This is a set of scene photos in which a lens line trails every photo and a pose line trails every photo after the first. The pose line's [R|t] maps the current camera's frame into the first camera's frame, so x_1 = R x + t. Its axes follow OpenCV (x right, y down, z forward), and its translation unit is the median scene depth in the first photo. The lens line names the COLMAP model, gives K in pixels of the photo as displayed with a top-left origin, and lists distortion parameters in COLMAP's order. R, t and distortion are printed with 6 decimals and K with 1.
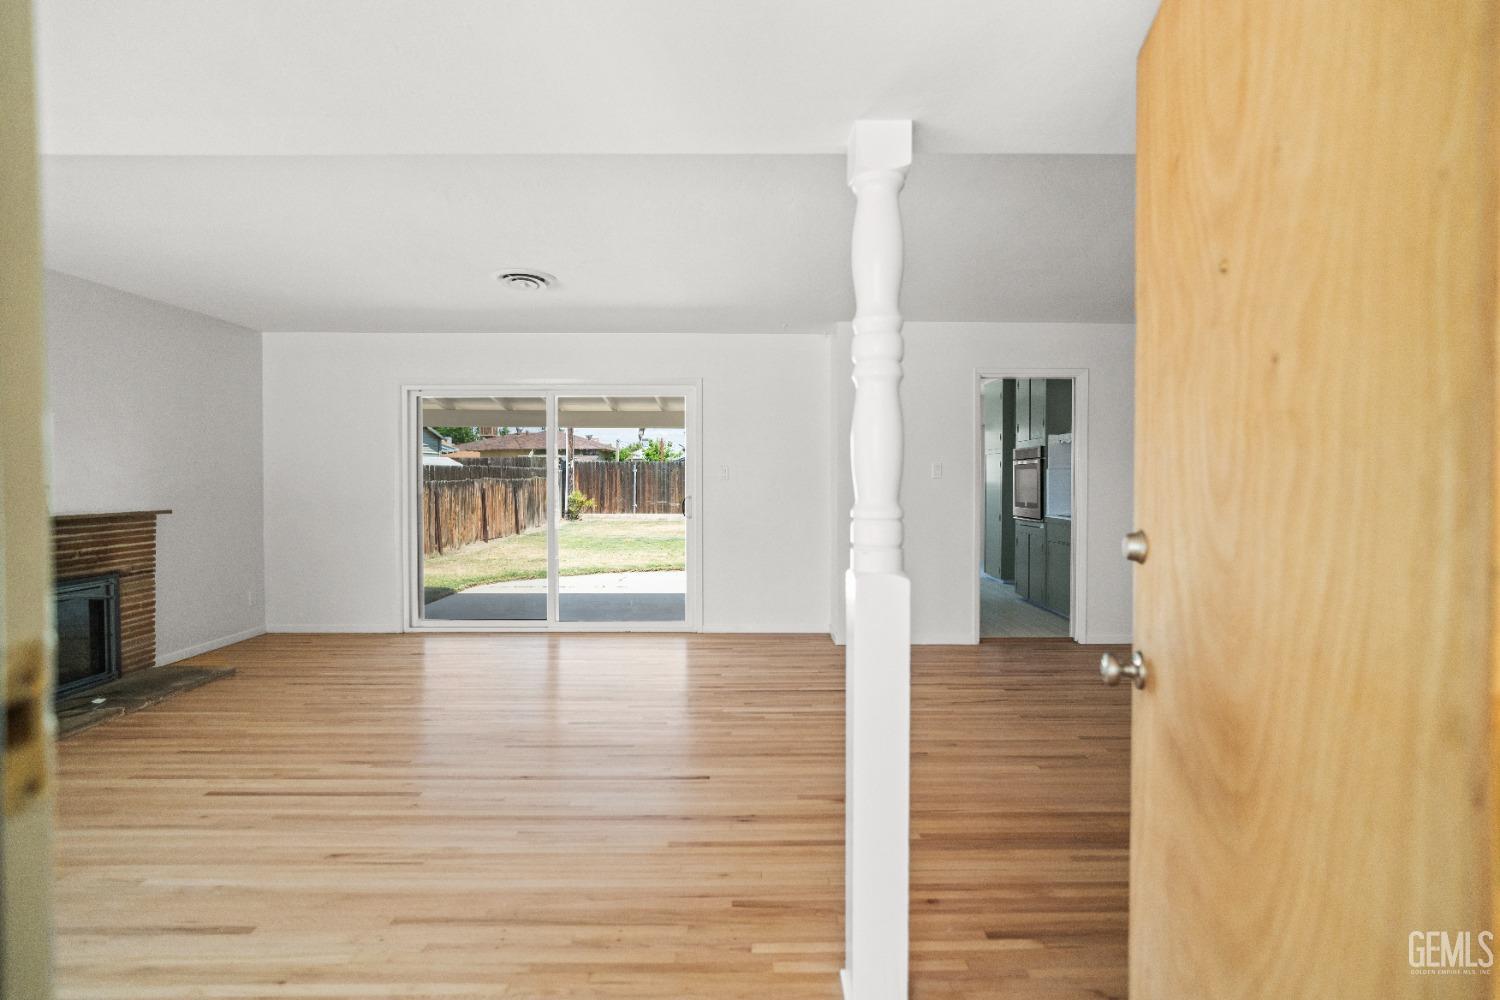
lens RADIAL K [[690.6, 0, 755.0], [0, 690.6, 515.8], [0, 0, 1]] dist [-0.012589, -0.000382]
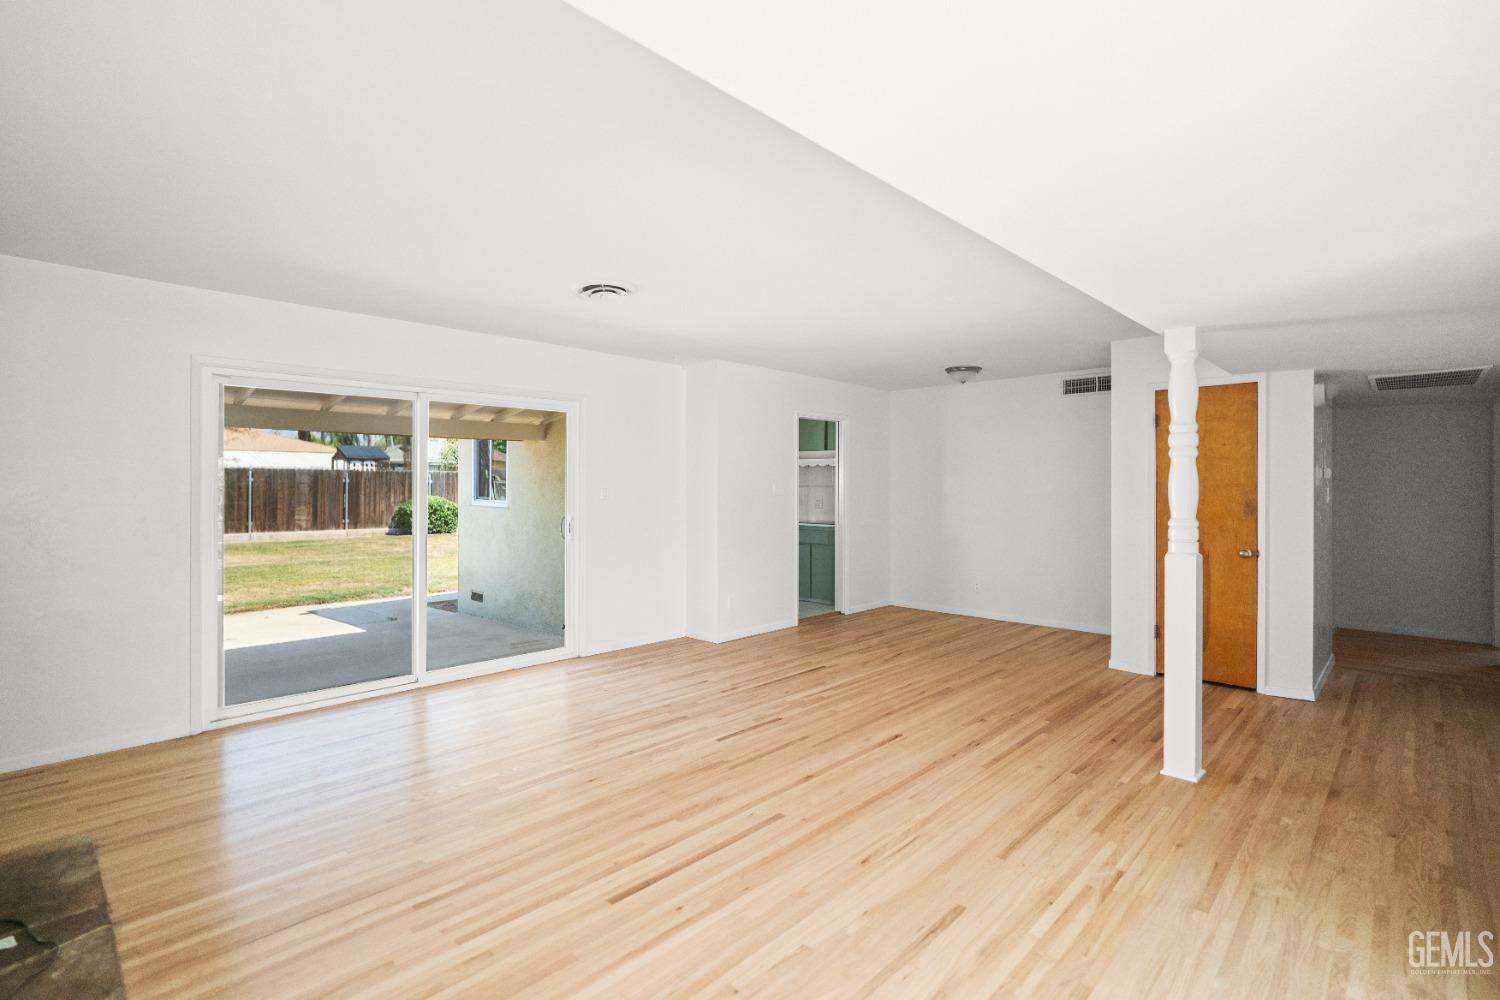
lens RADIAL K [[703.9, 0, 749.7], [0, 703.9, 482.4], [0, 0, 1]] dist [-0.010522, 0.000706]
pose [[0.702016, 0.003273, 0.712154, -0.894404], [0.038355, 0.998364, -0.042398, -0.034336], [-0.711128, 0.057079, 0.700742, 0.188546]]
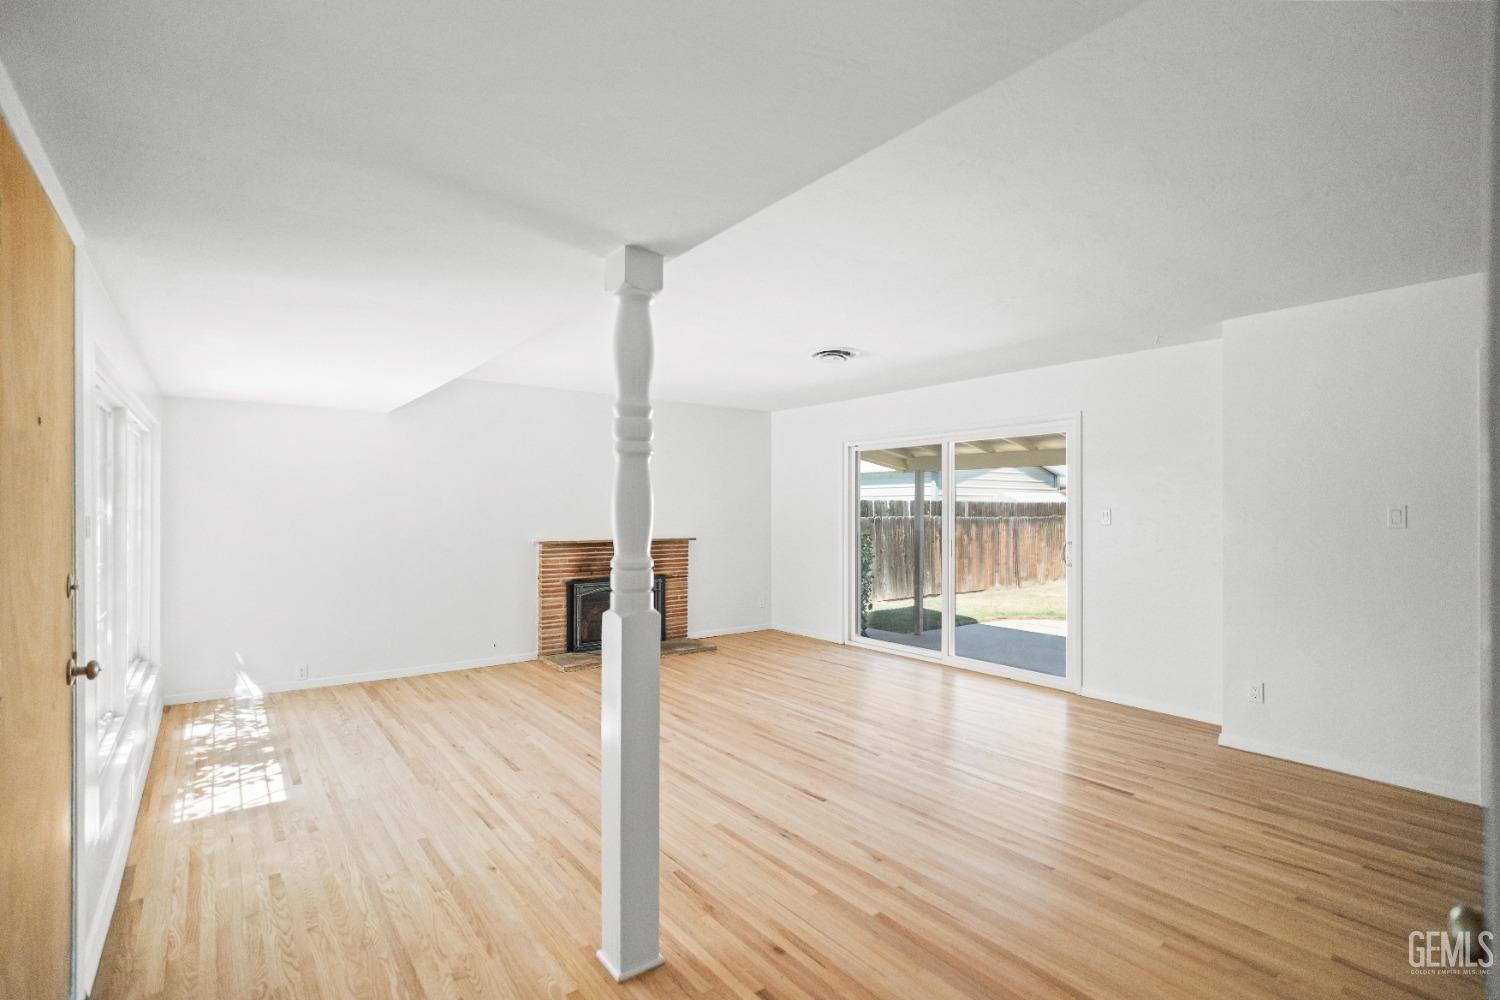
lens RADIAL K [[701.9, 0, 764.8], [0, 701.9, 525.5], [0, 0, 1]] dist [-0.010582, 0.000299]
pose [[0.611003, 0.019711, -0.791382, 0.555173], [-0.047120, 0.998823, -0.011502, -0.028400], [0.790224, 0.044317, 0.611213, 0.169461]]
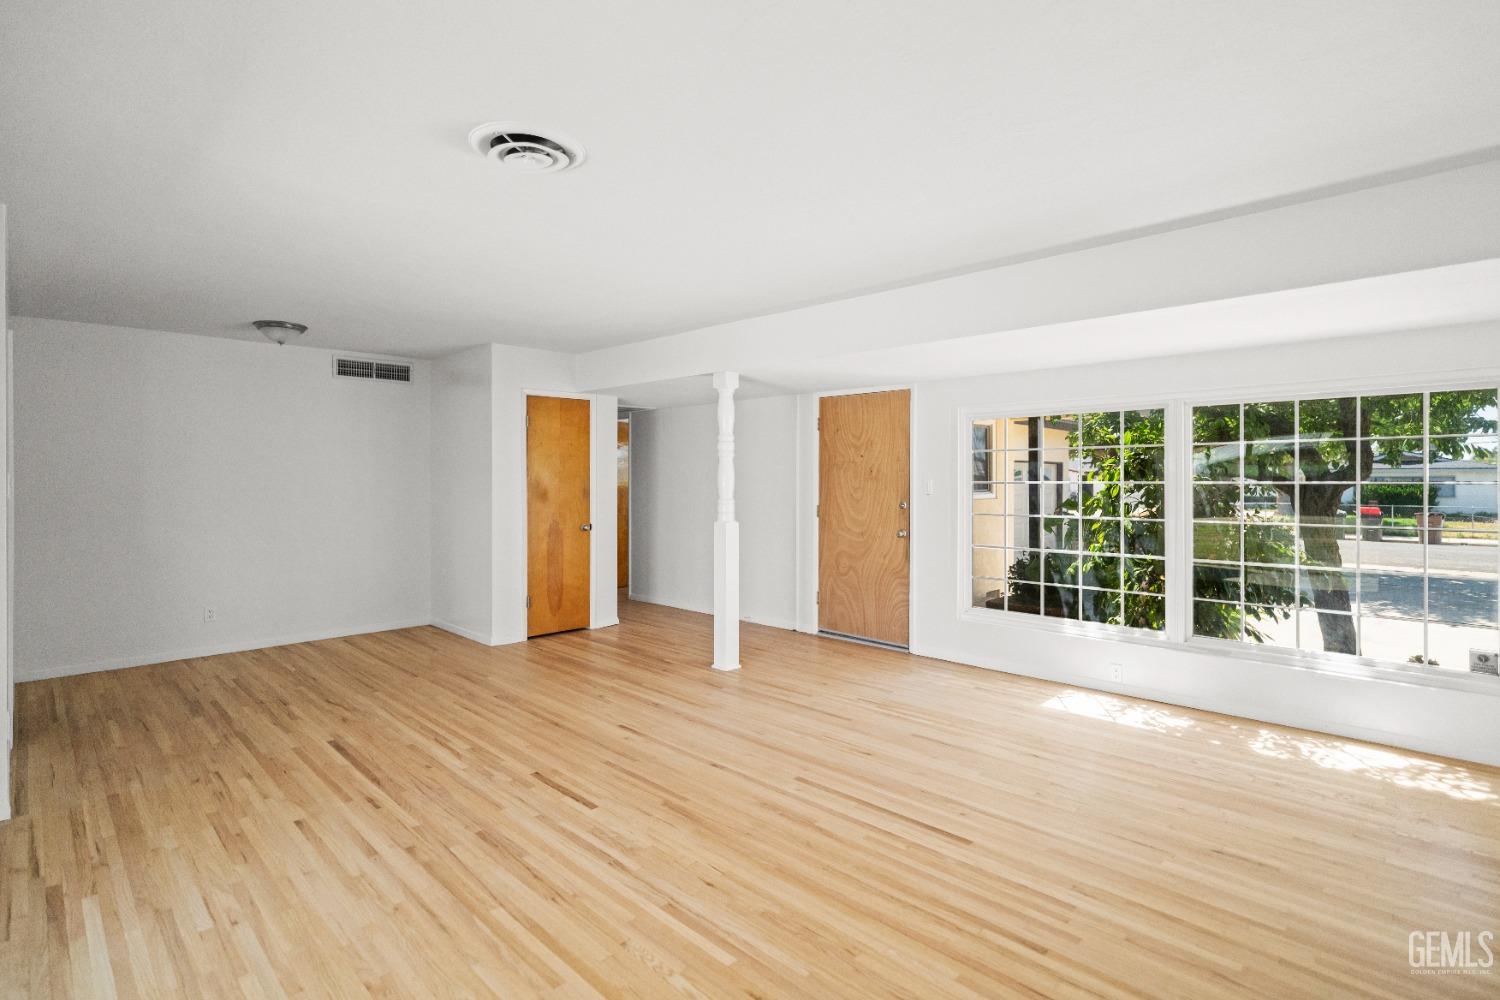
lens RADIAL K [[725.6, 0, 754.7], [0, 725.6, 505.2], [0, 0, 1]] dist [-0.019875, 0.012322]
pose [[-0.705744, -0.027600, 0.707929, -0.891546], [0.039787, 0.996120, 0.078500, -0.096233], [-0.707349, 0.083568, -0.701907, 1.295689]]
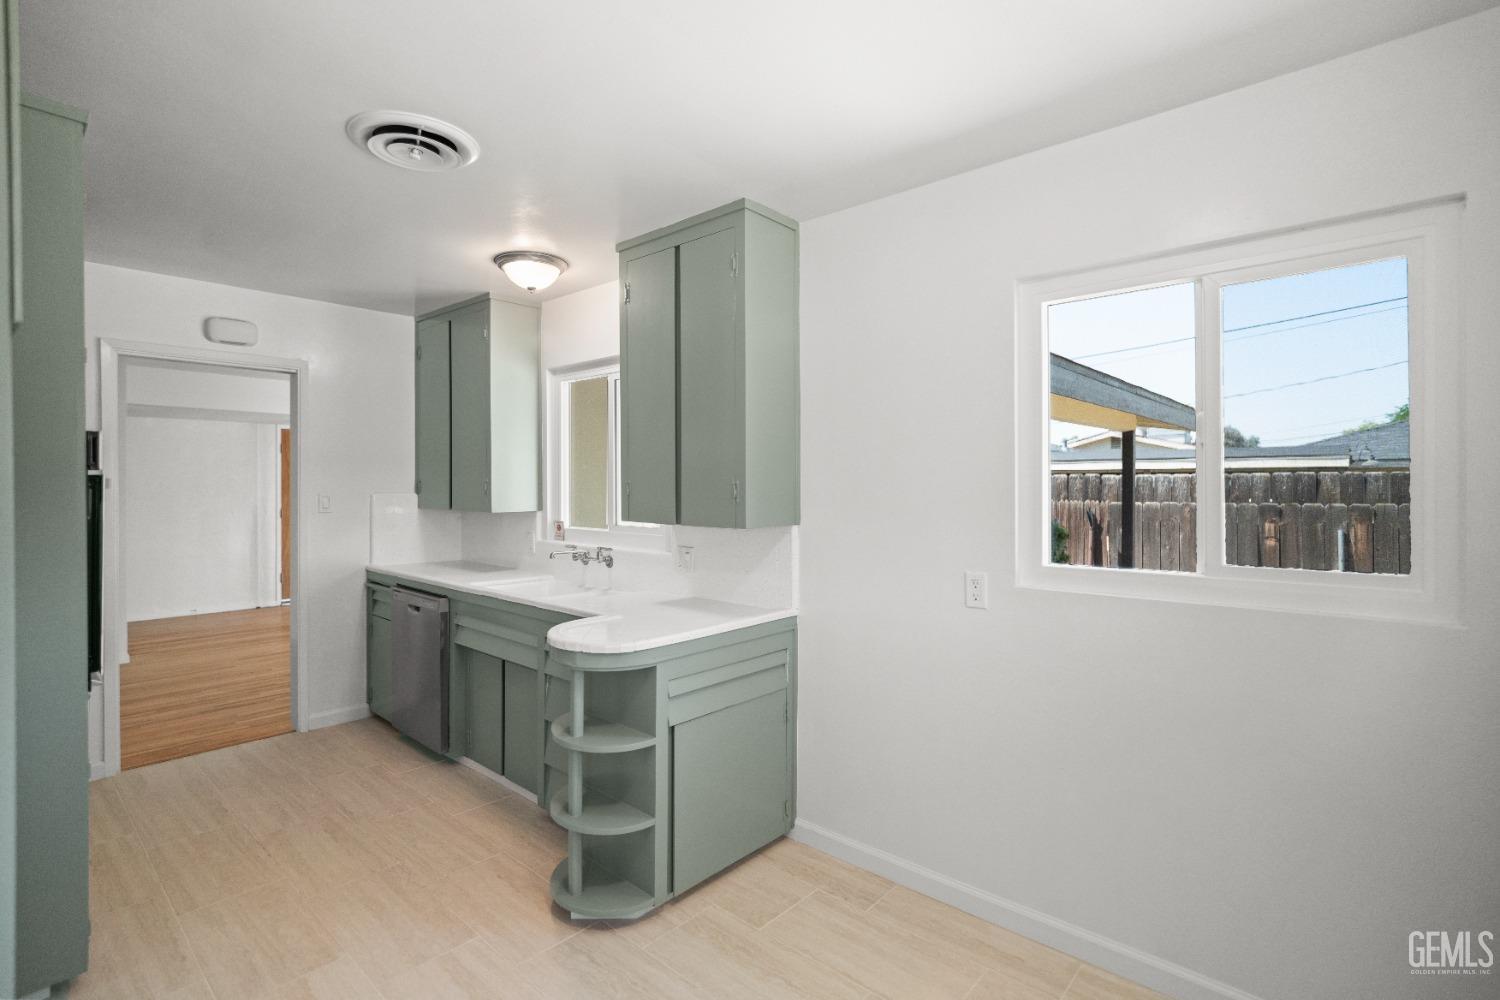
lens RADIAL K [[703.9, 0, 749.7], [0, 703.9, 482.4], [0, 0, 1]] dist [-0.010522, 0.000706]
pose [[-0.674667, 0.000511, -0.738122, 0.727196], [-0.041206, 0.998414, 0.038354, -0.181079], [0.736971, 0.056292, -0.673576, 2.499609]]
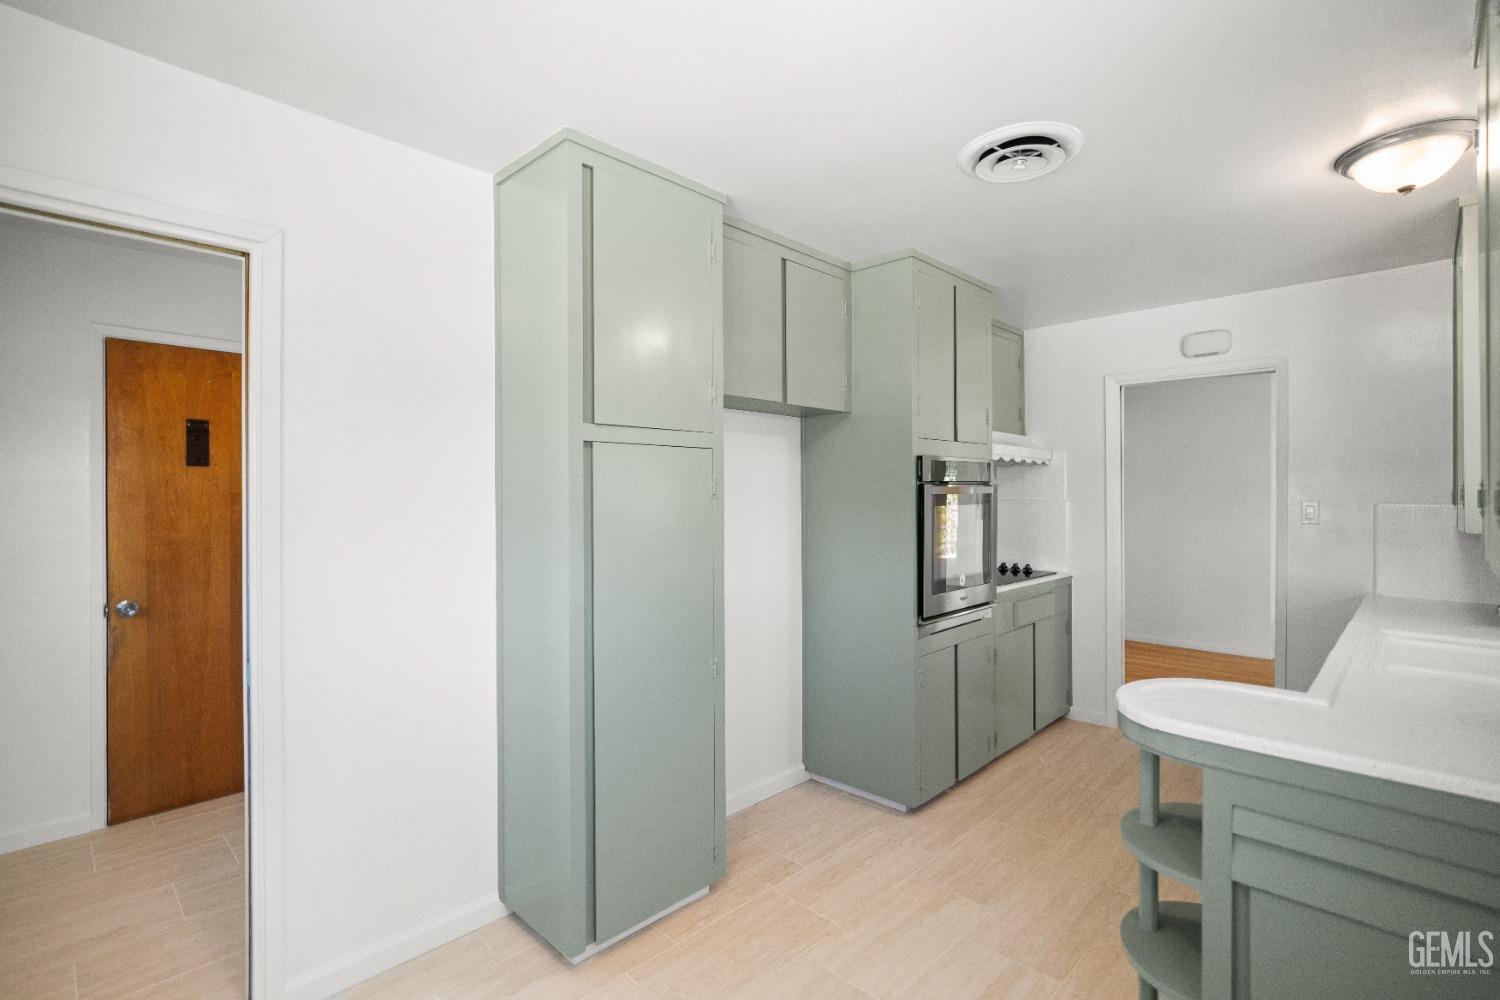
lens RADIAL K [[698.7, 0, 754.4], [0, 698.7, 496.1], [0, 0, 1]] dist [-0.001458, 0.000912]
pose [[-0.712501, -0.000483, 0.701671, 0.273598], [0.040810, 0.998278, 0.042126, -0.174495], [-0.700483, 0.058650, -0.711255, 2.481900]]
